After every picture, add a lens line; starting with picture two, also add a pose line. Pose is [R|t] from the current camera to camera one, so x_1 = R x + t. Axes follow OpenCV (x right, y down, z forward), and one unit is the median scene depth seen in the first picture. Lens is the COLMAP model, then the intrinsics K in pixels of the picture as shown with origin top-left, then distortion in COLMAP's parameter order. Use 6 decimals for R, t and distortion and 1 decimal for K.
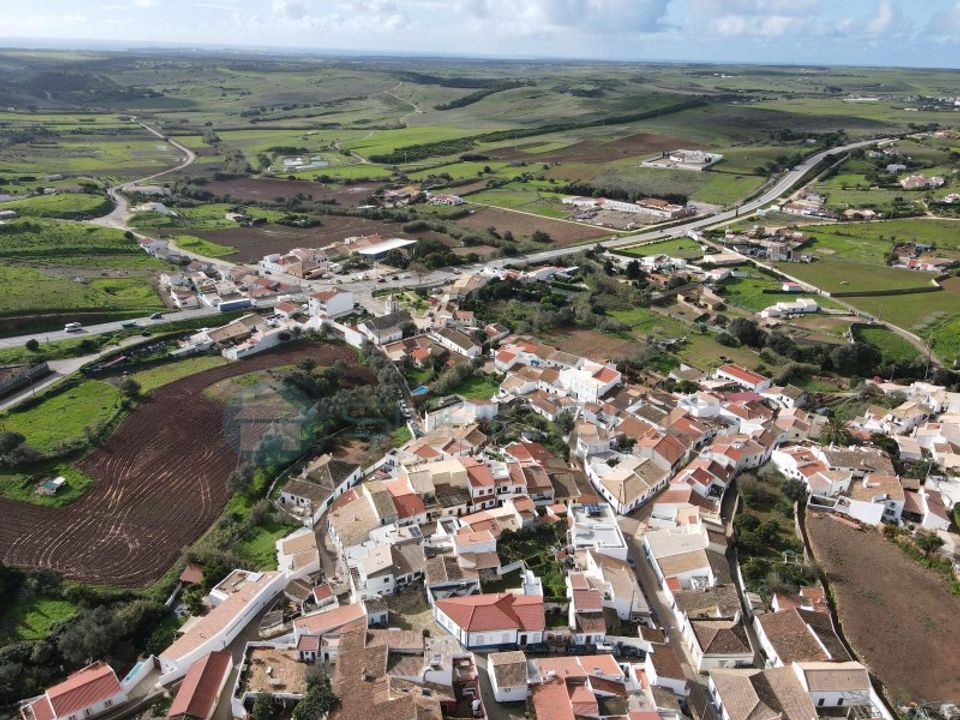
lens RADIAL K [[641.7, 0, 497.7], [0, 641.7, 360.8], [0, 0, 1]] dist [0.007106, 0.003407]
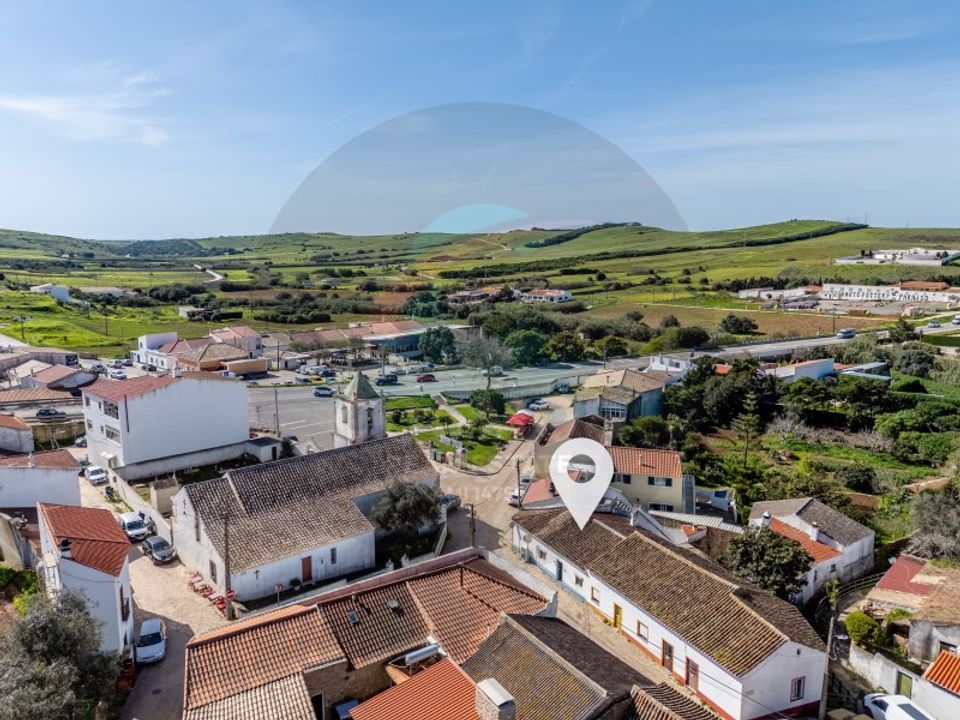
lens RADIAL K [[641.7, 0, 497.7], [0, 641.7, 360.8], [0, 0, 1]] dist [0.007106, 0.003407]
pose [[0.990769, -0.013158, -0.134919, -0.063034], [-0.023679, 0.963178, -0.267820, -0.034724], [0.133476, 0.268542, 0.953976, 0.627489]]
